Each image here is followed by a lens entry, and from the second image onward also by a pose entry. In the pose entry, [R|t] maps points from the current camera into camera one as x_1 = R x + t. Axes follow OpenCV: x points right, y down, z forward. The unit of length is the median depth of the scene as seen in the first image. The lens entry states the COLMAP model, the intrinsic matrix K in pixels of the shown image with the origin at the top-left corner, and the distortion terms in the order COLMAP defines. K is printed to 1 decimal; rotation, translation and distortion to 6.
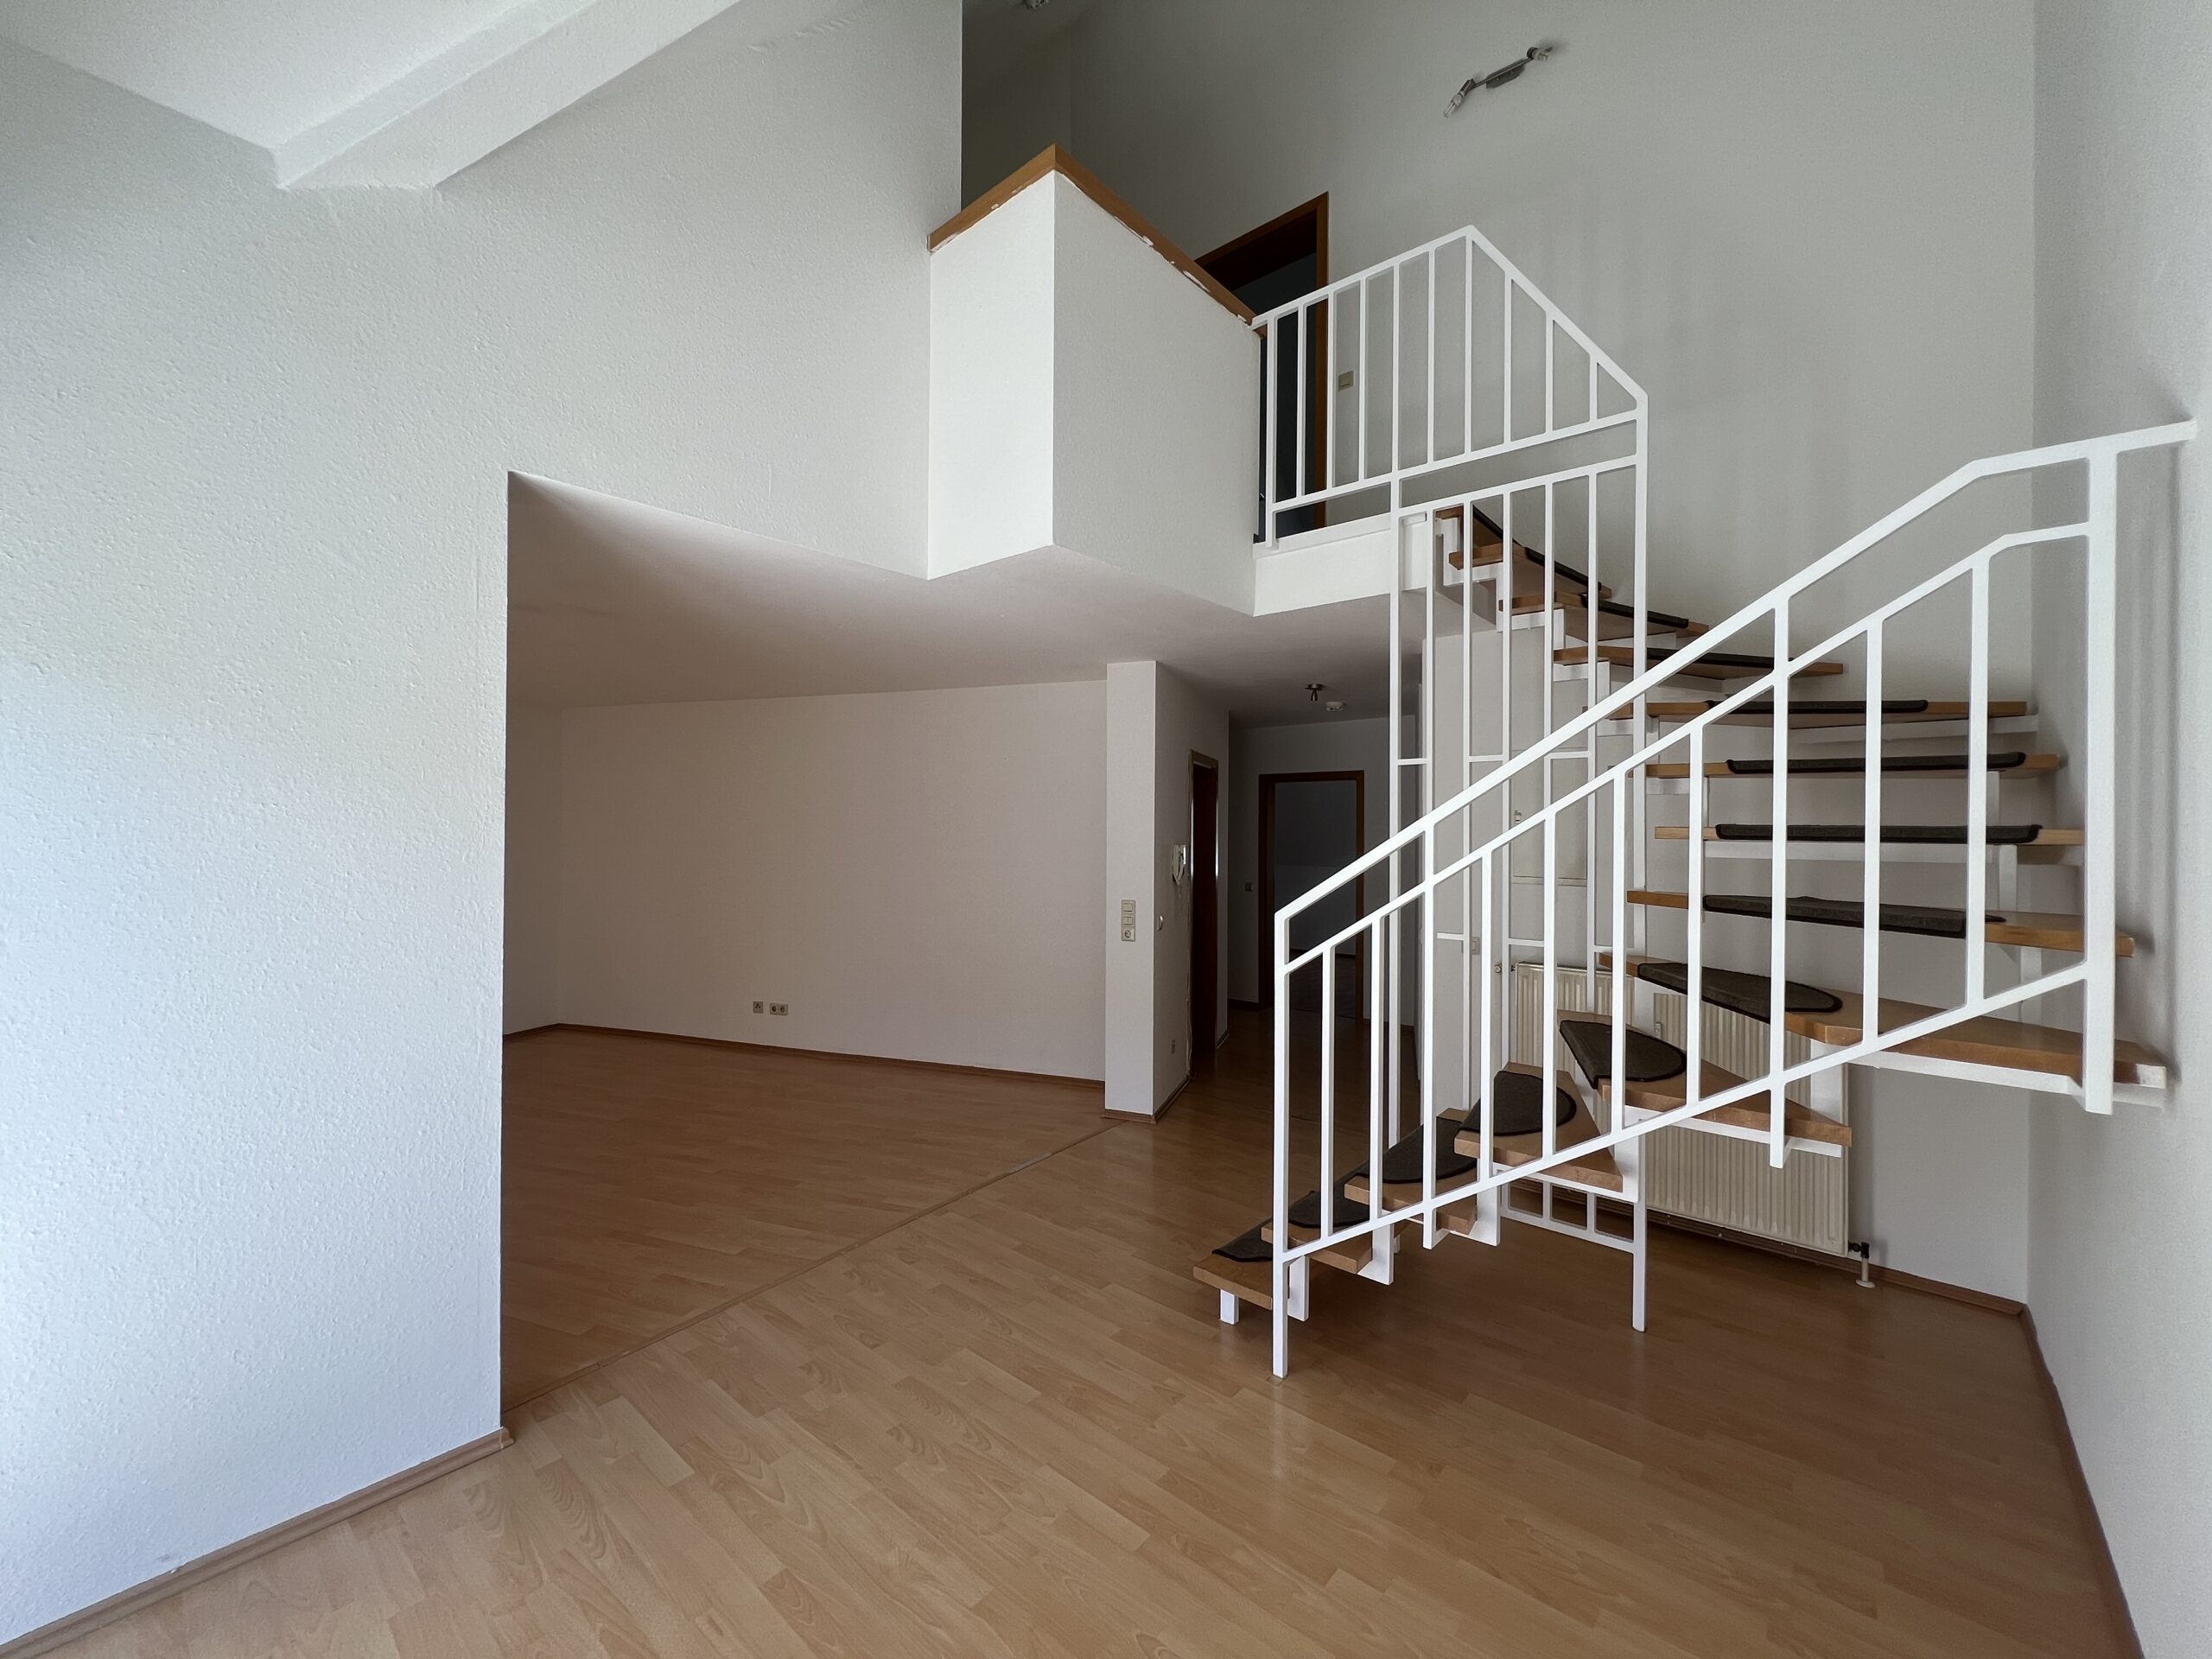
lens RADIAL K [[884.9, 0, 1098.7], [0, 884.9, 826.0], [0, 0, 1]] dist [0.000205, 0.000569]
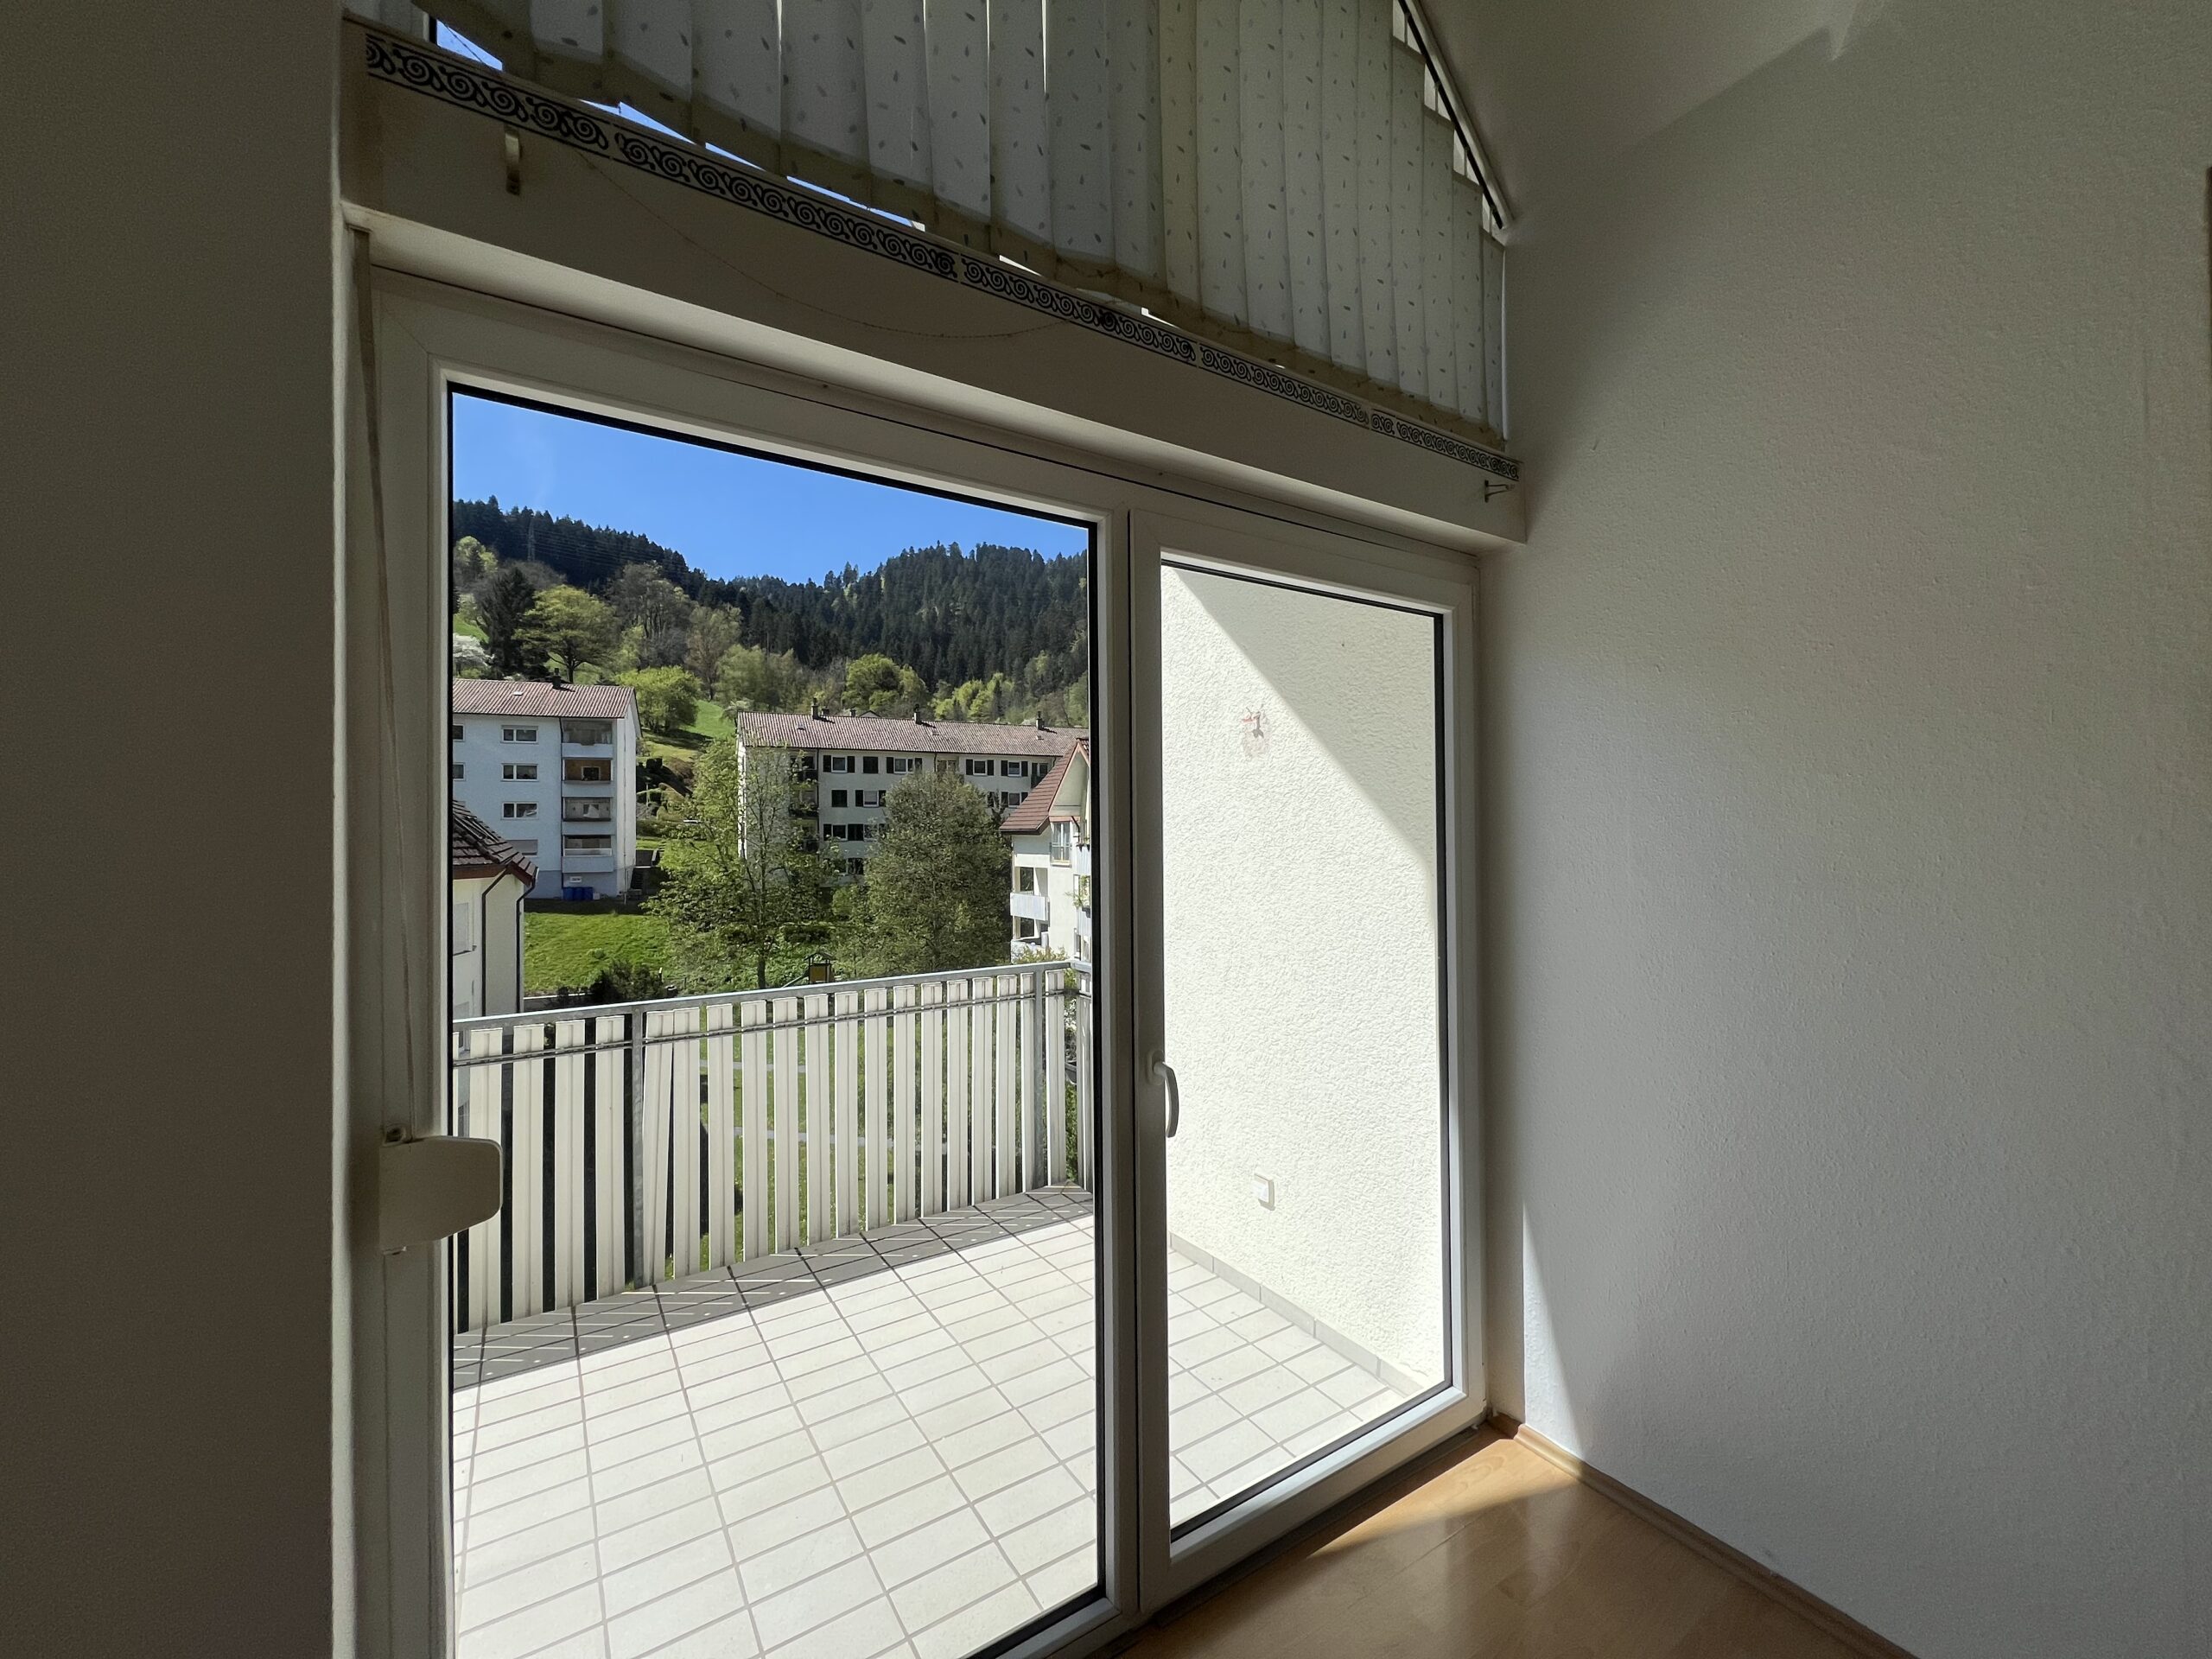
lens RADIAL K [[885.0, 0, 1098.9], [0, 885.0, 822.6], [0, 0, 1]] dist [-0.004022, 0.001013]
pose [[-0.273946, -0.013055, -0.961657, 0.073118], [0.004960, 0.999875, -0.014987, 0.026785], [0.961732, -0.008875, -0.273847, 0.449409]]
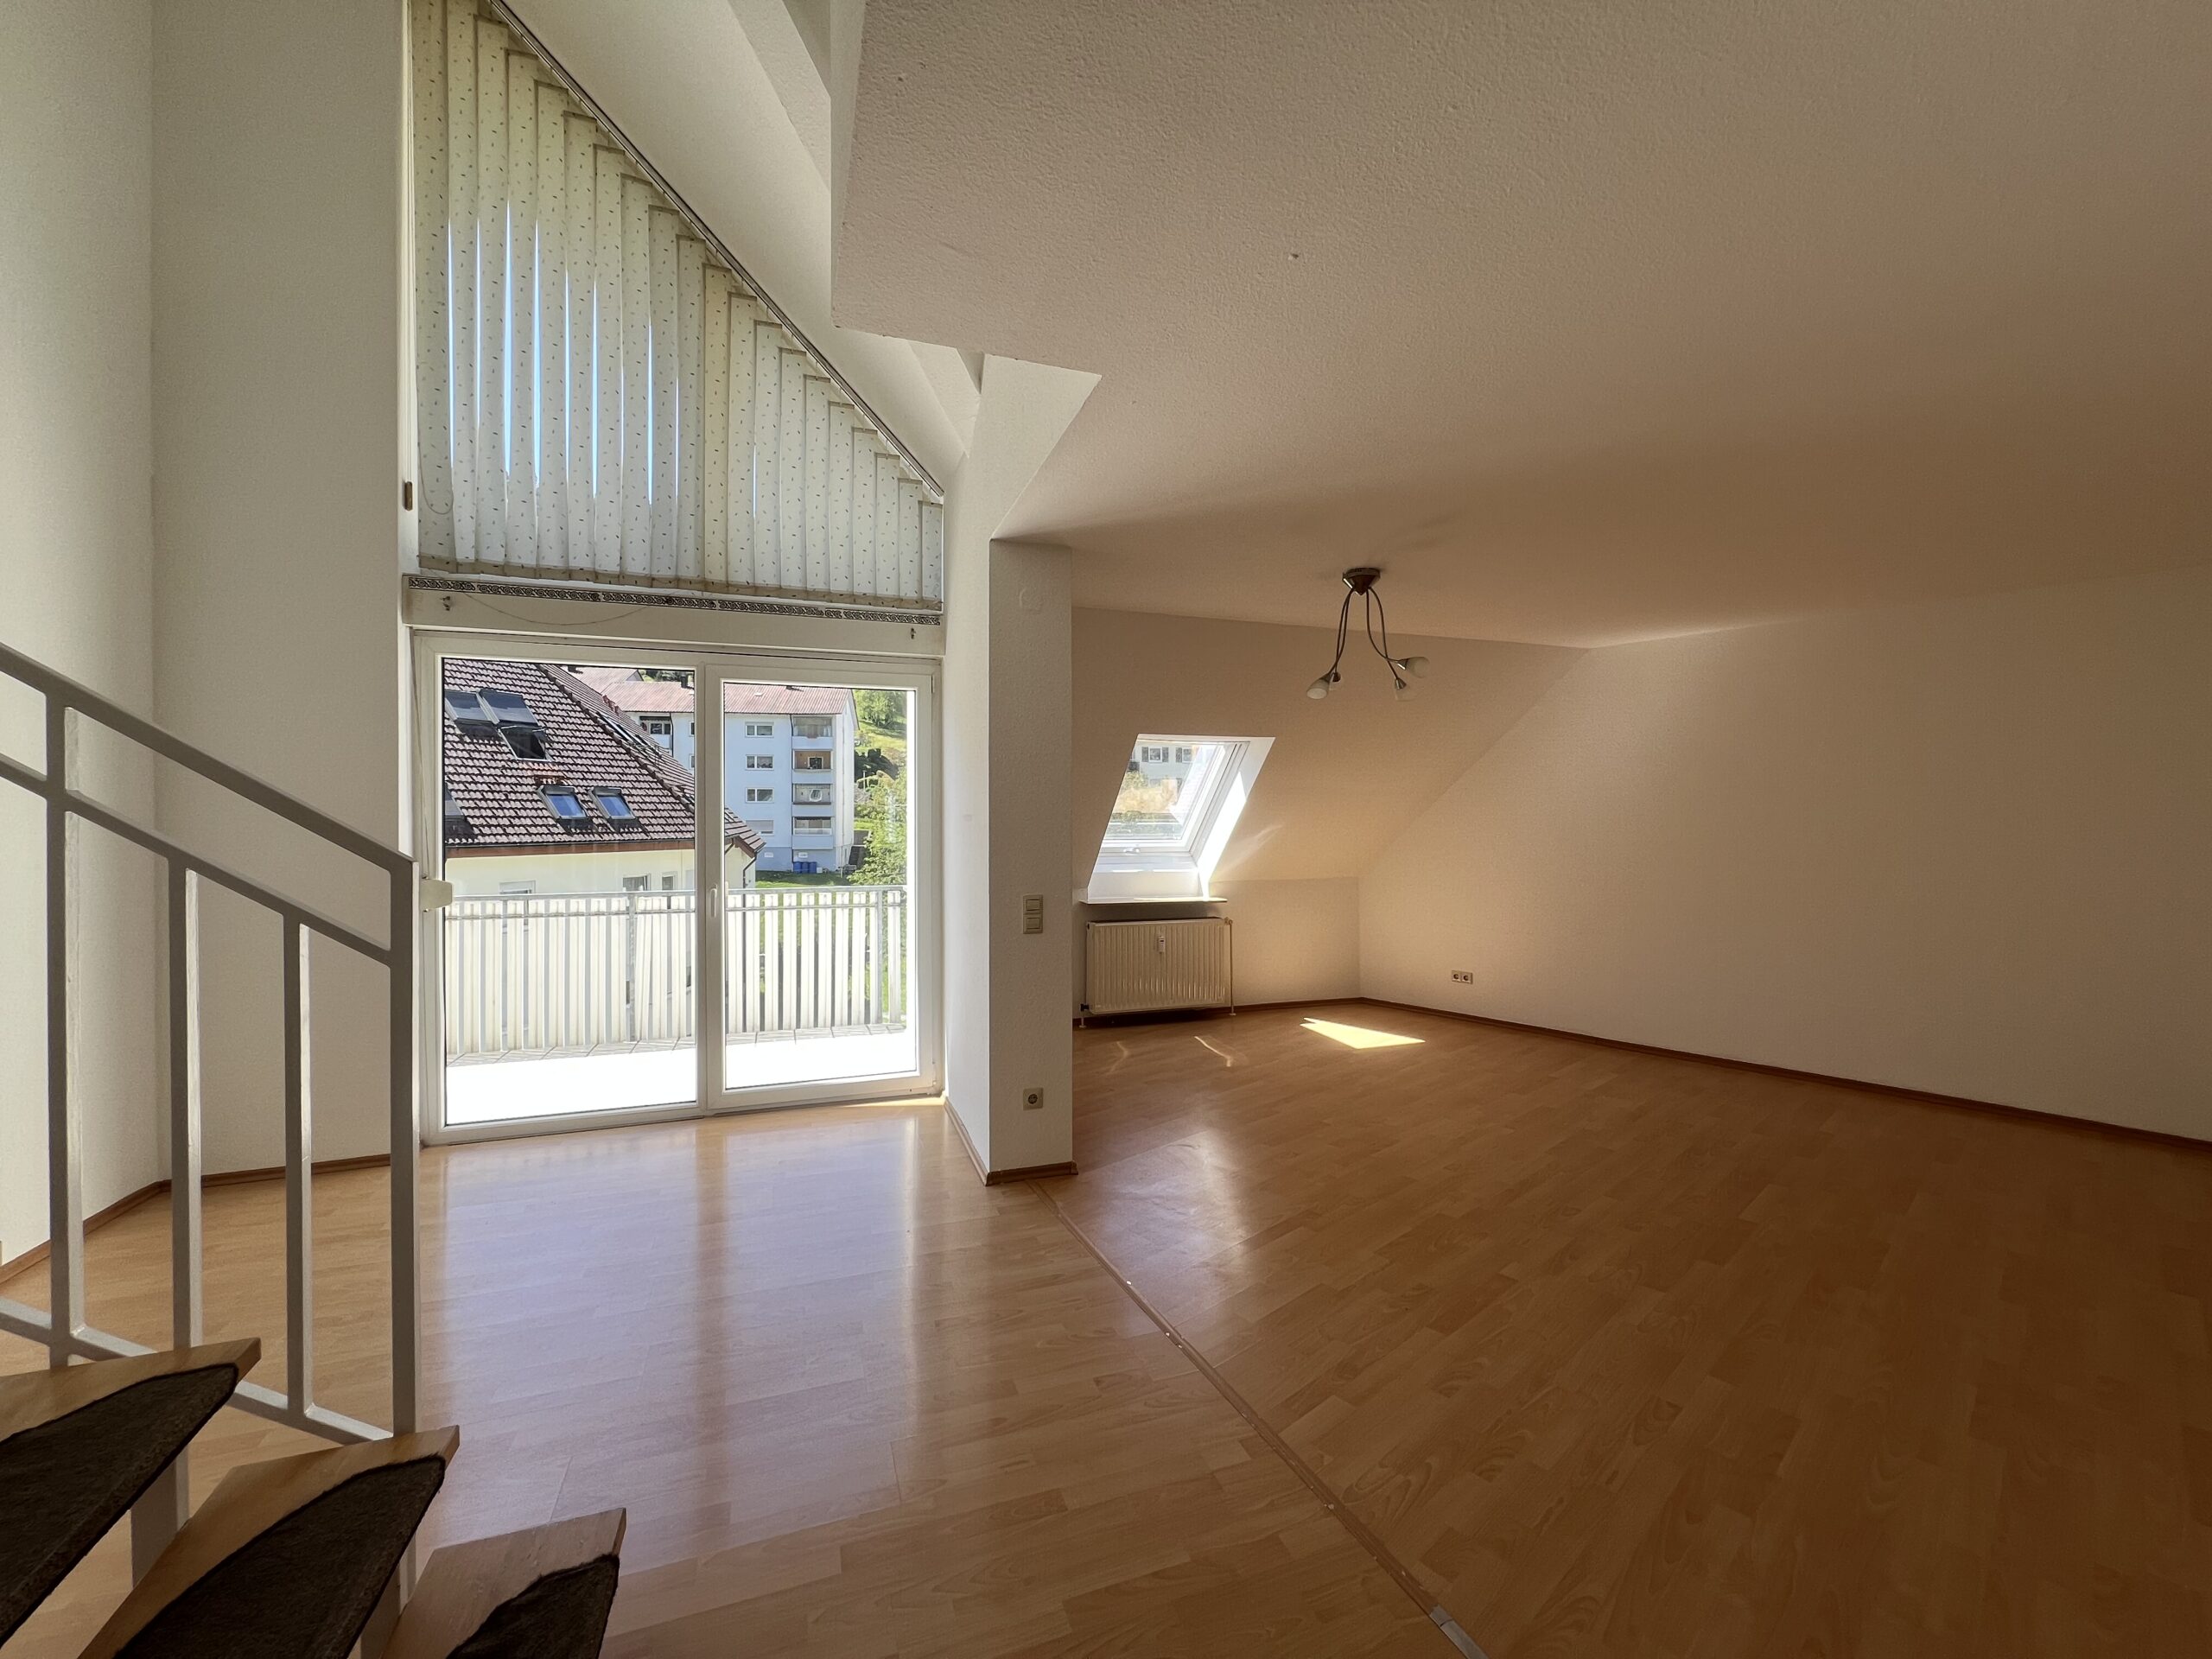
lens RADIAL K [[877.7, 0, 1103.7], [0, 877.7, 819.3], [0, 0, 1]] dist [-0.012692, 0.000170]
pose [[-0.477232, -0.003582, -0.878770, 0.515528], [-0.002815, 0.999993, -0.002547, 0.072324], [0.878773, 0.001258, -0.477239, 1.759220]]
